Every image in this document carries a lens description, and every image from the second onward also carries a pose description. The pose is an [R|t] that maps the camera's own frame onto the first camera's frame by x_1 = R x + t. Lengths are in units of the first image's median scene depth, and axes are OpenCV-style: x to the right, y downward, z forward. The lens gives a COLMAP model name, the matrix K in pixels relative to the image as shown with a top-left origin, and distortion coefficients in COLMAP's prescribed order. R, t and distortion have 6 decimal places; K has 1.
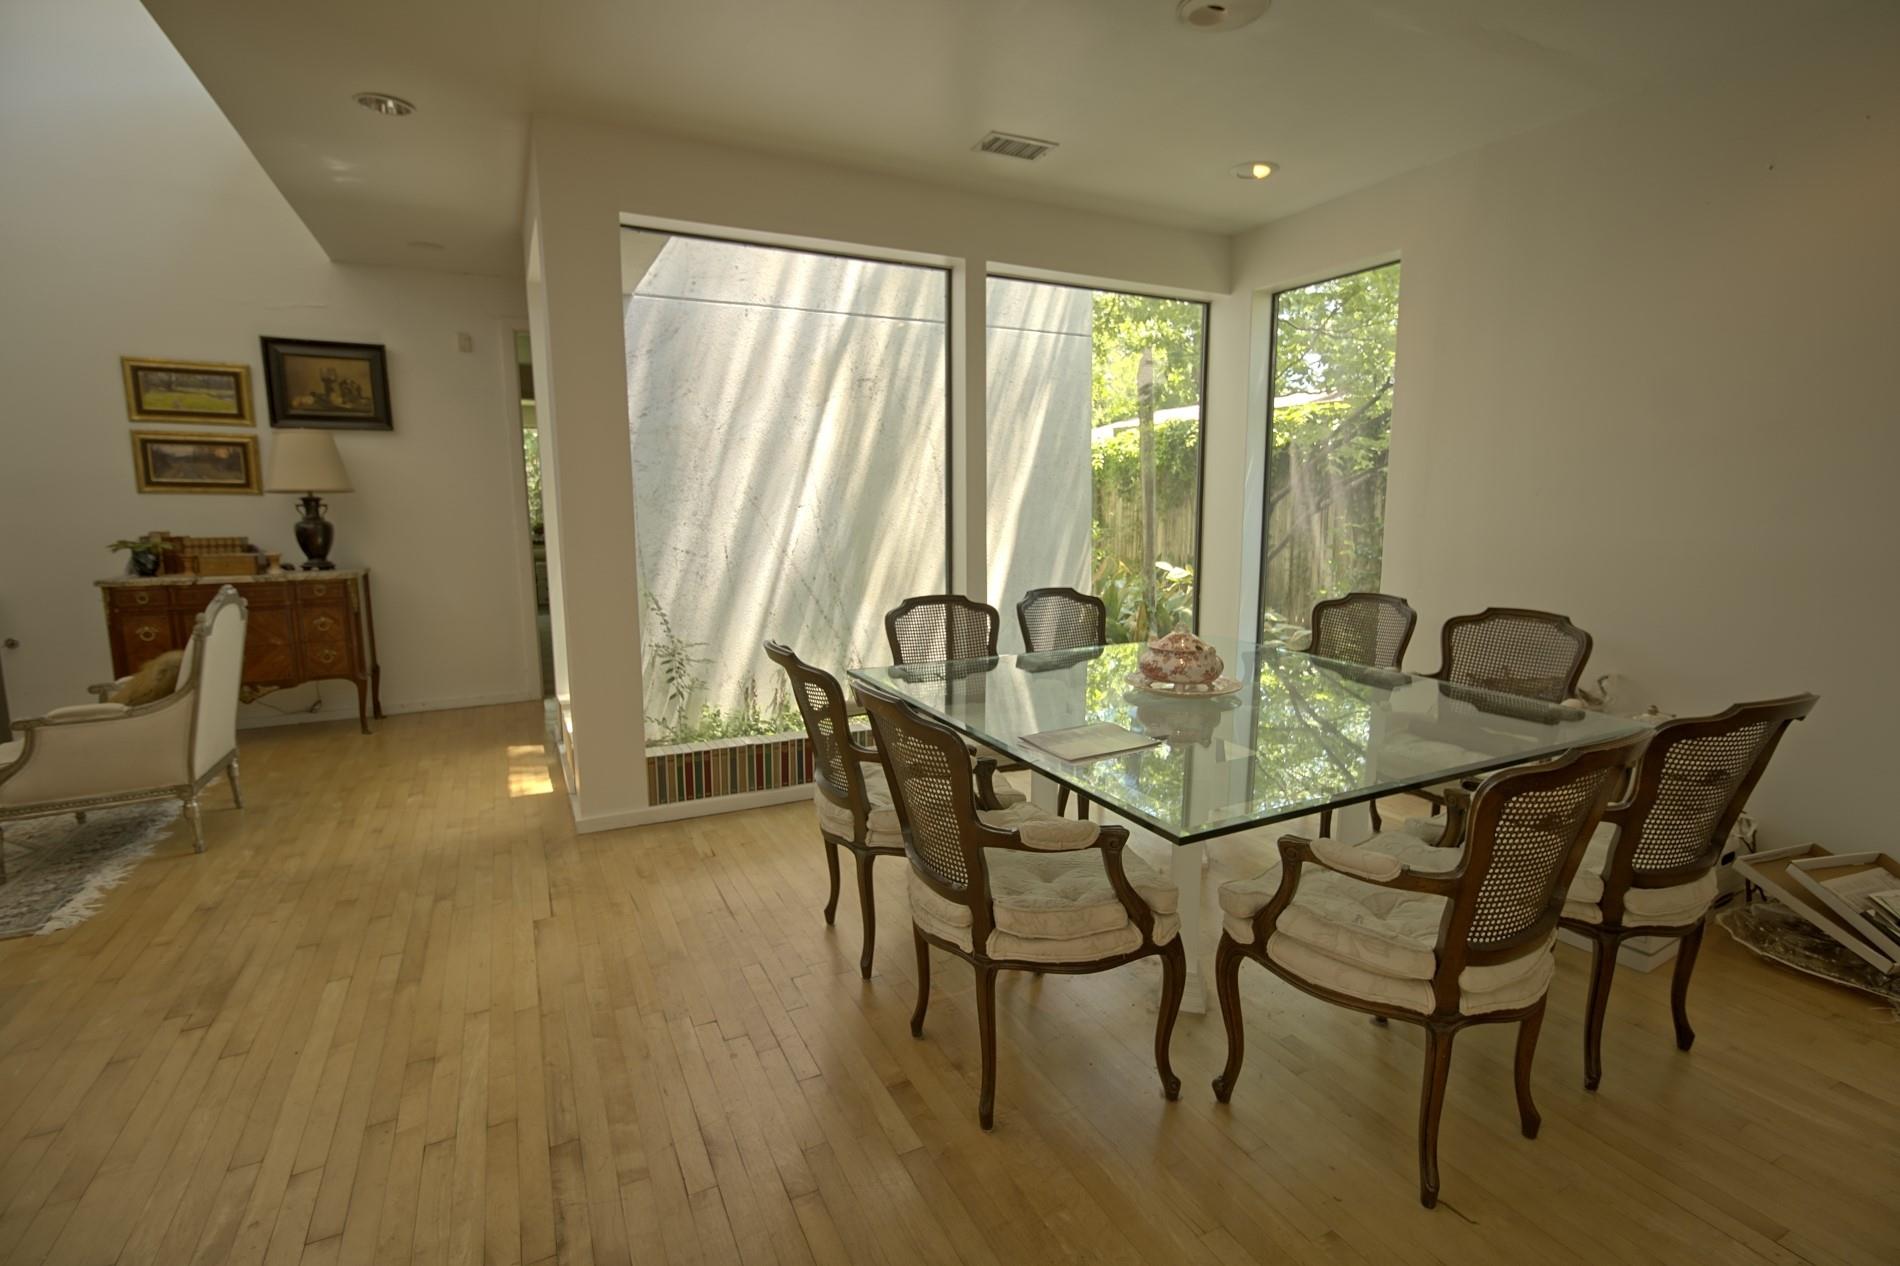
lens RADIAL K [[868.3, 0, 959.2], [0, 868.3, 628.3], [0, 0, 1]] dist [-0.004020, 0.000610]
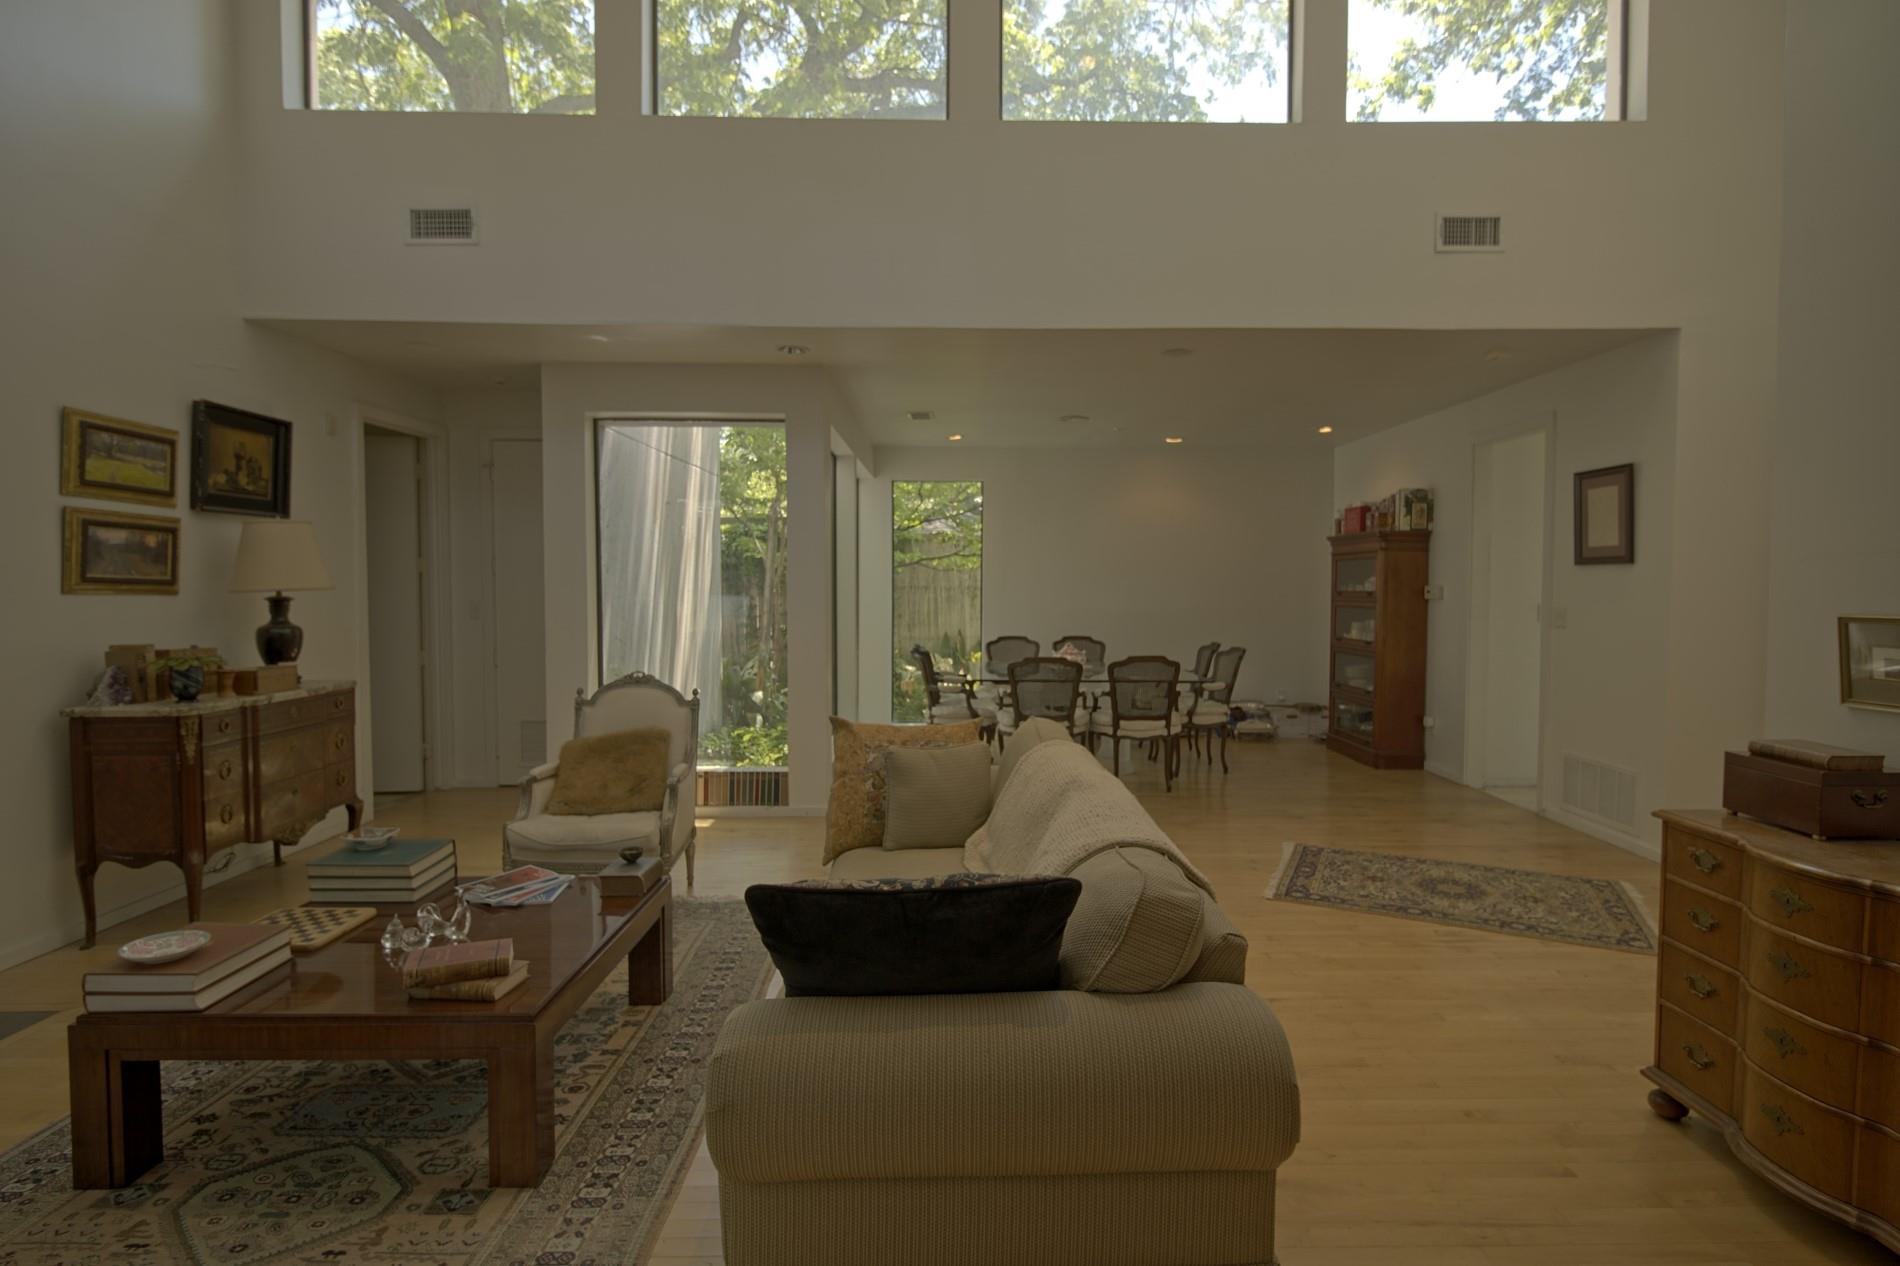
lens RADIAL K [[951.4, 0, 958.4], [0, 951.4, 634.1], [0, 0, 1]] dist [-0.001506, -0.001197]
pose [[0.435920, -0.049844, 0.898604, -1.294501], [0.138217, 0.990328, -0.012118, -0.012385], [-0.889308, 0.129485, 0.438593, 0.010658]]
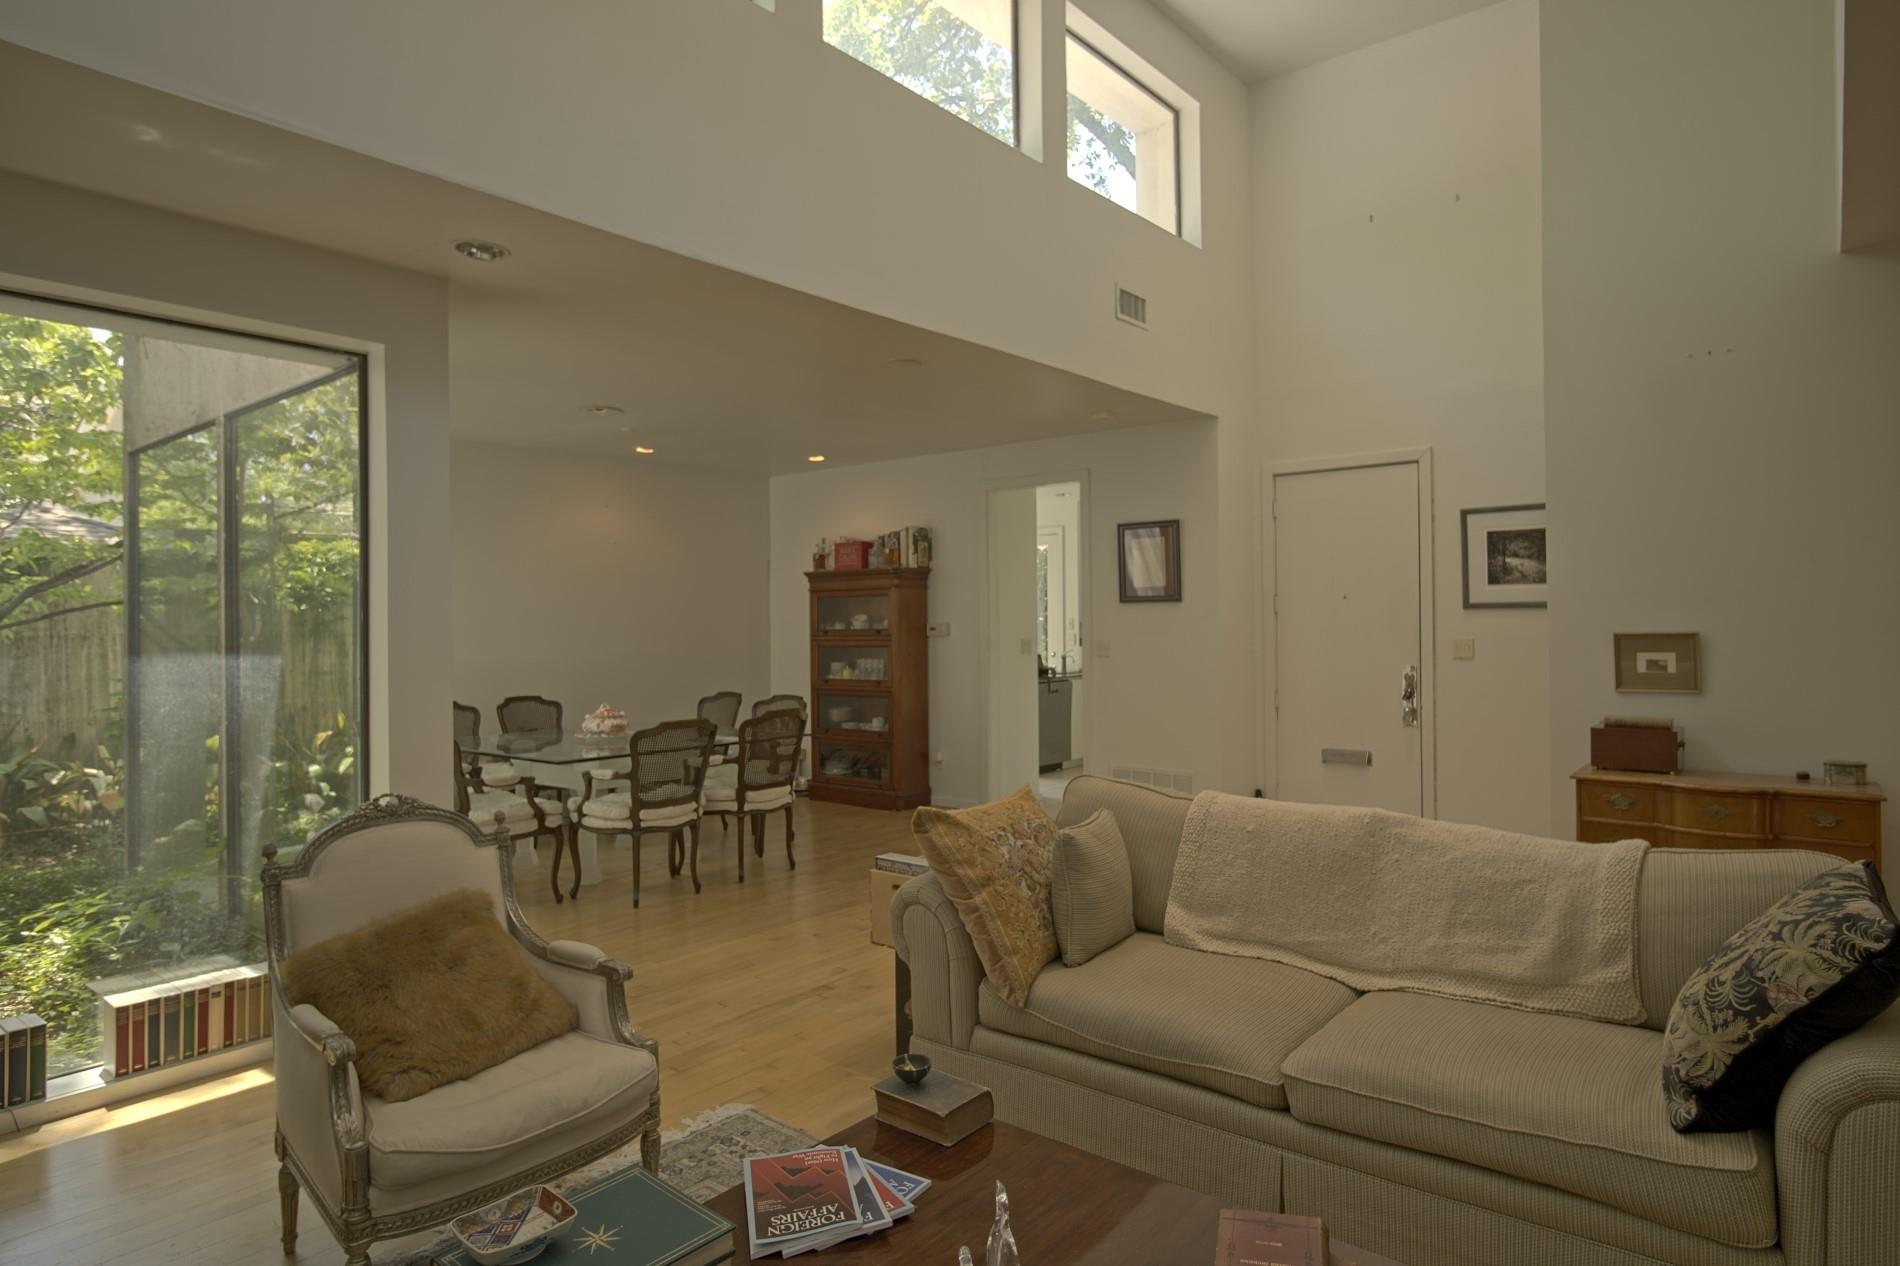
lens RADIAL K [[1094.2, 0, 969.0], [0, 1094.2, 618.3], [0, 0, 1]] dist [0.001979, -0.000639]
pose [[-0.416704, 0.003913, 0.909034, -1.235211], [0.150276, 0.986529, 0.064641, -0.120726], [-0.896535, 0.163542, -0.411678, 0.702844]]
